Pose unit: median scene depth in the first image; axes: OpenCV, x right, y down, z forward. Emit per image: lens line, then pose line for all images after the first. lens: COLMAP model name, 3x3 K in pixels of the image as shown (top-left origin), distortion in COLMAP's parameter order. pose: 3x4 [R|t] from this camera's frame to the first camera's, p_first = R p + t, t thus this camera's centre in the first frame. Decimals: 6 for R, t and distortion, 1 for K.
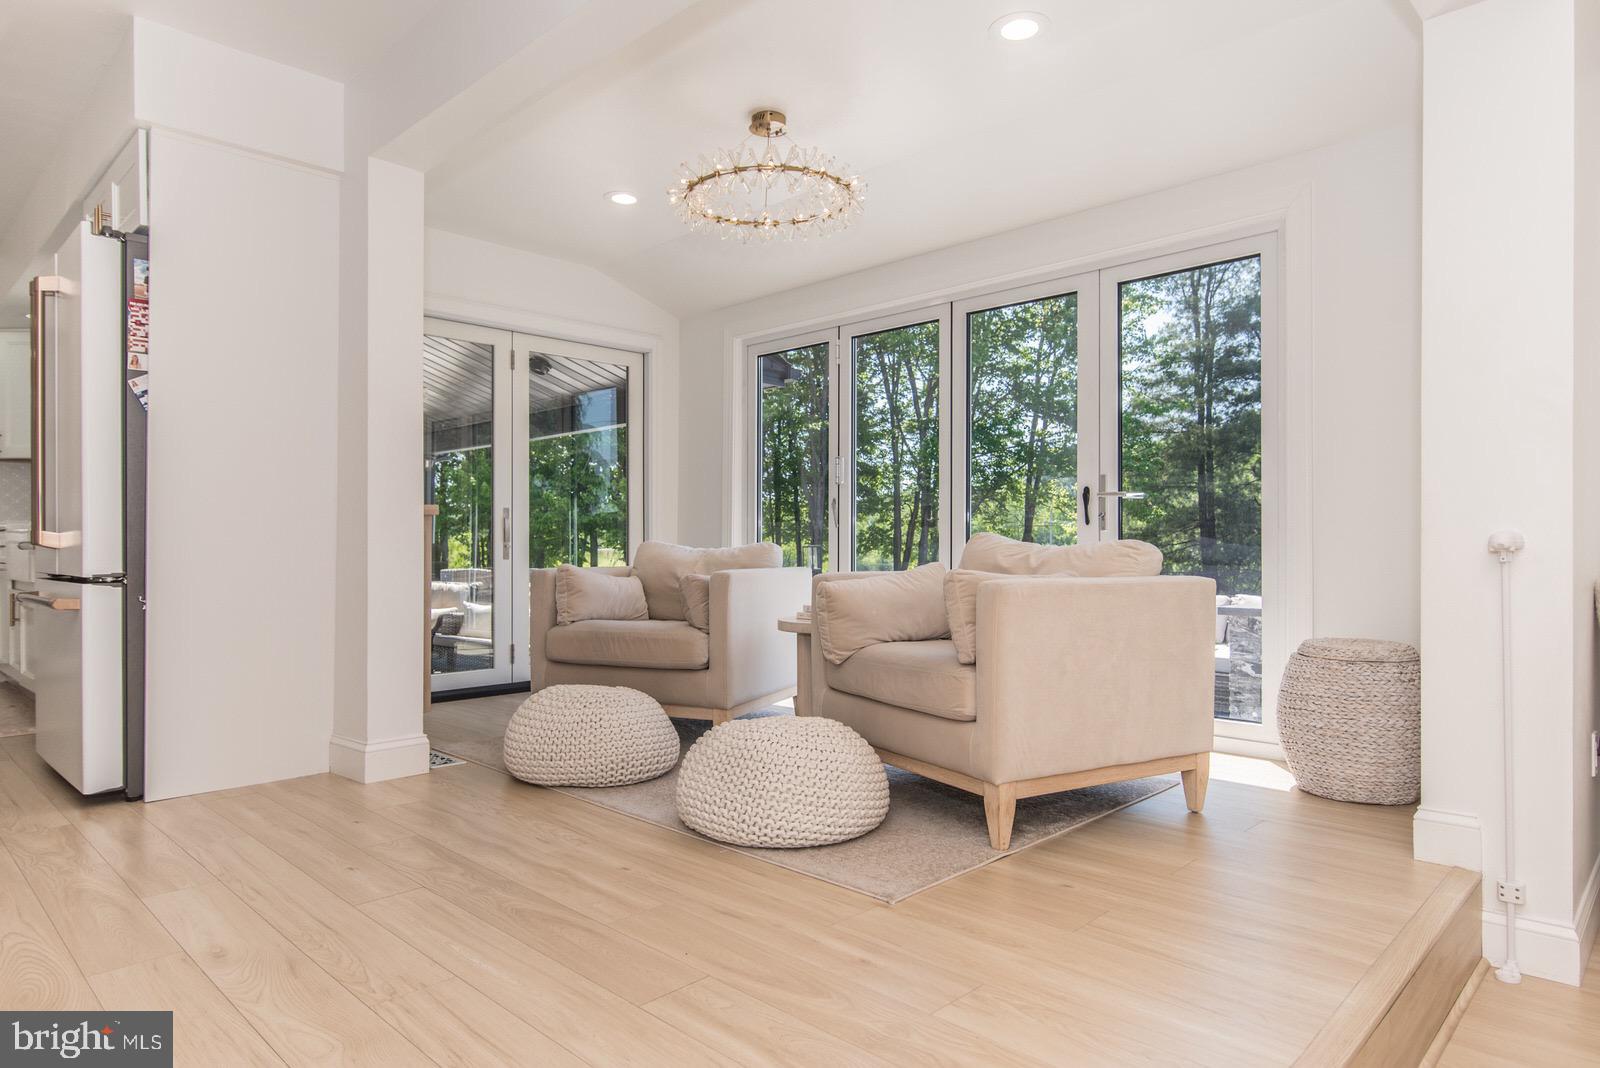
lens RADIAL K [[965.8, 0, 801.1], [0, 965.8, 547.8], [0, 0, 1]] dist [-0.003947, -0.000301]
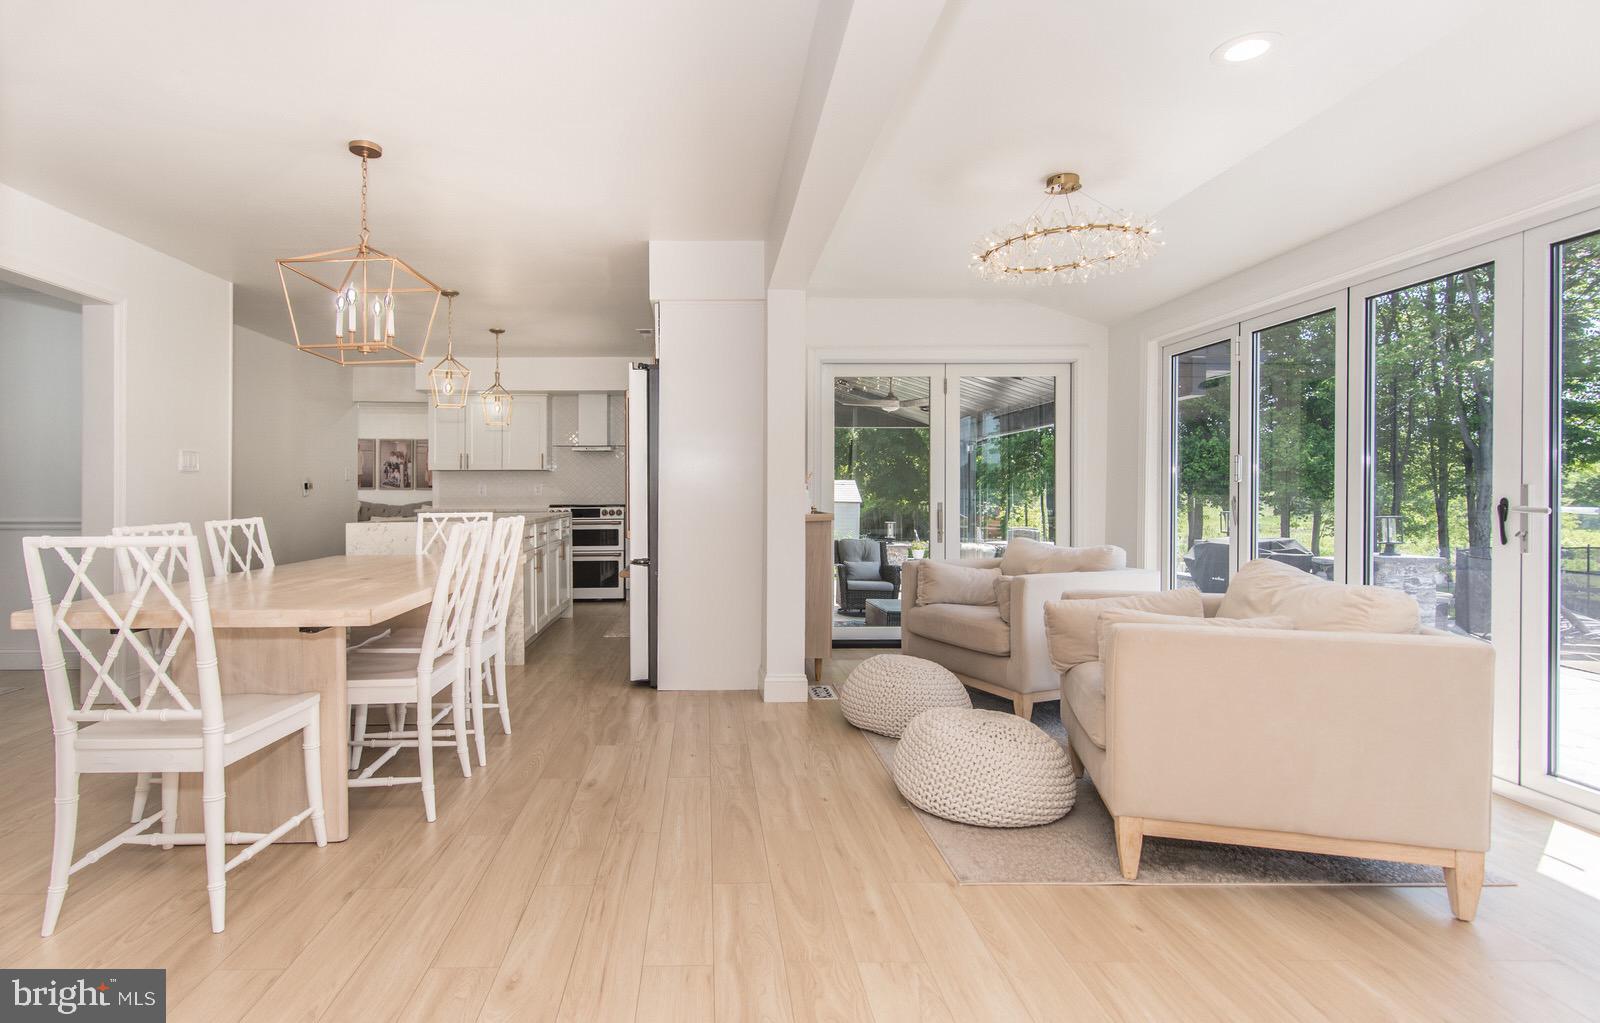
lens RADIAL K [[835.4, 0, 720.2], [0, 835.4, 491.7], [0, 0, 1]] dist [0.004189, 0.000658]
pose [[0.695949, 0.002206, -0.718088, 0.483415], [0.000904, 0.999992, 0.003948, -0.101447], [0.718090, -0.003396, 0.695942, 0.032250]]
